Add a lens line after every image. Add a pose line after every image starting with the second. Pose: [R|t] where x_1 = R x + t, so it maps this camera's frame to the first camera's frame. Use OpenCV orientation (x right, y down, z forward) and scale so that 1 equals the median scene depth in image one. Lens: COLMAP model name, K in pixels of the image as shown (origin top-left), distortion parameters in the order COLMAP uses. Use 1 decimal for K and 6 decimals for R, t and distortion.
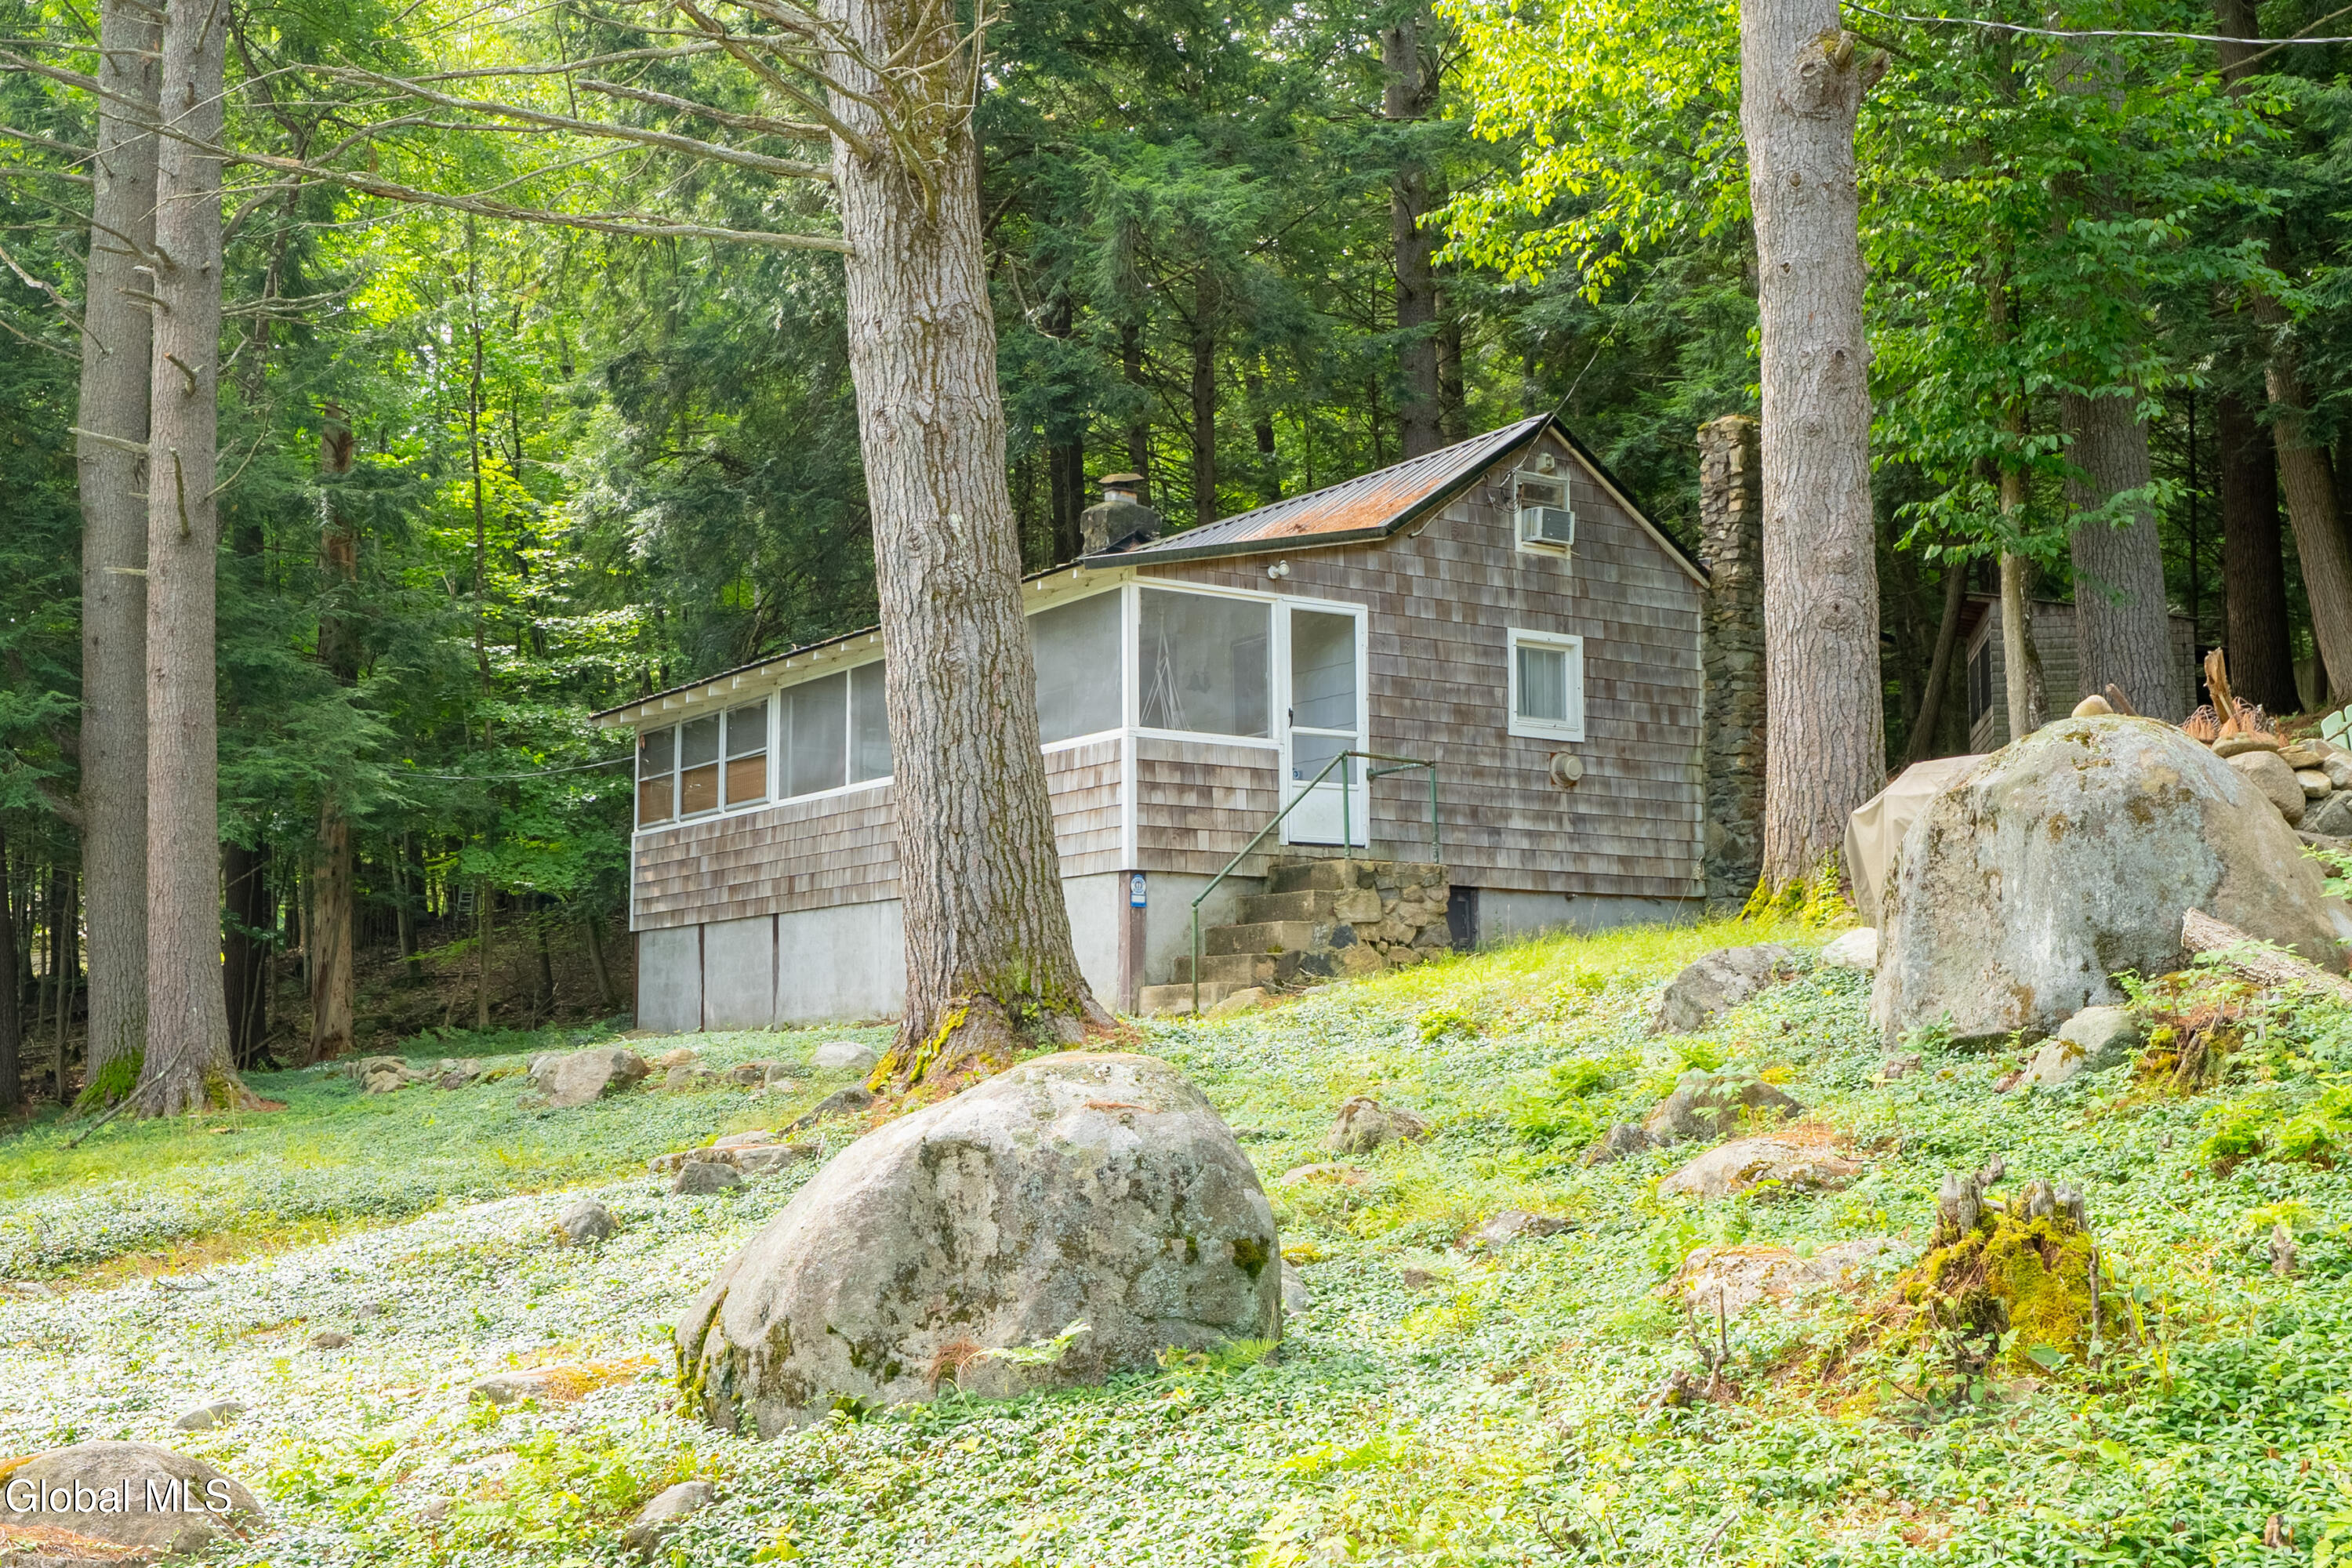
lens RADIAL K [[1630.6, 0, 1173.5], [0, 1630.6, 790.7], [0, 0, 1]] dist [-0.007929, -0.001696]
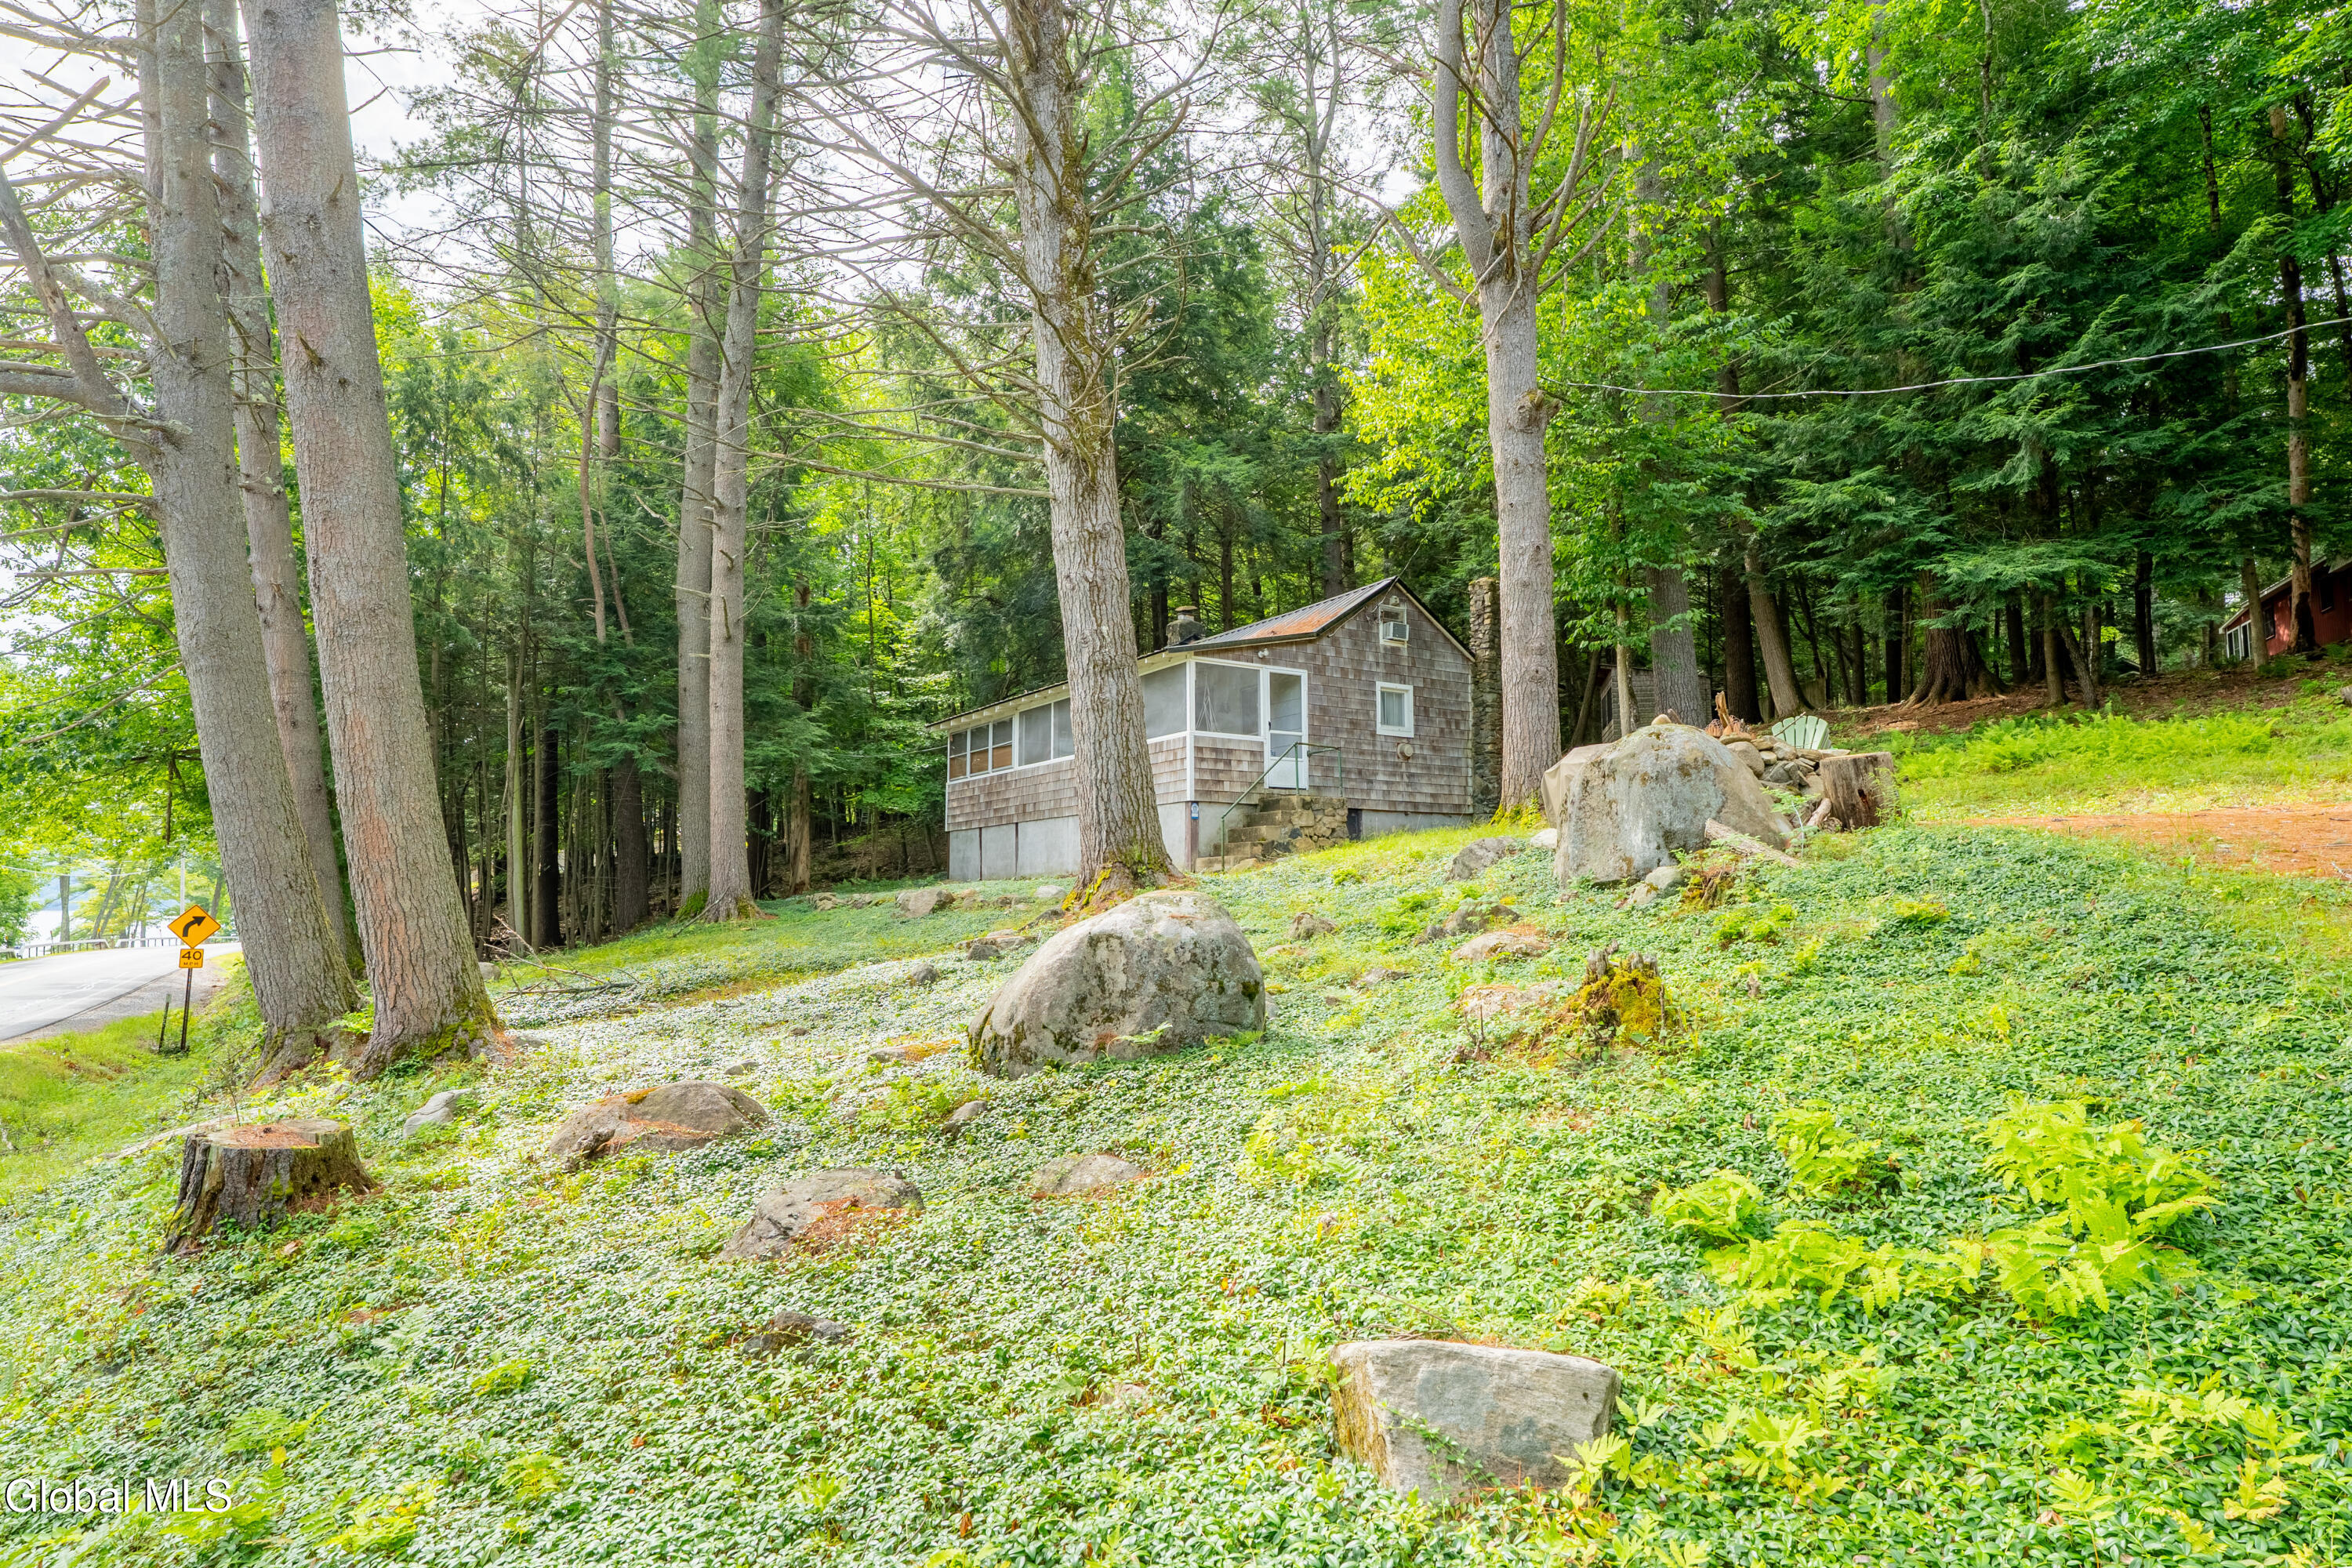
lens RADIAL K [[1084.5, 0, 1174.0], [0, 1084.5, 792.3], [0, 0, 1]] dist [-0.001767, 0.000146]
pose [[0.999217, -0.001091, -0.039540, 0.006043], [0.002395, 0.999455, 0.032933, -0.006757], [0.039482, -0.033002, 0.998675, -0.361377]]
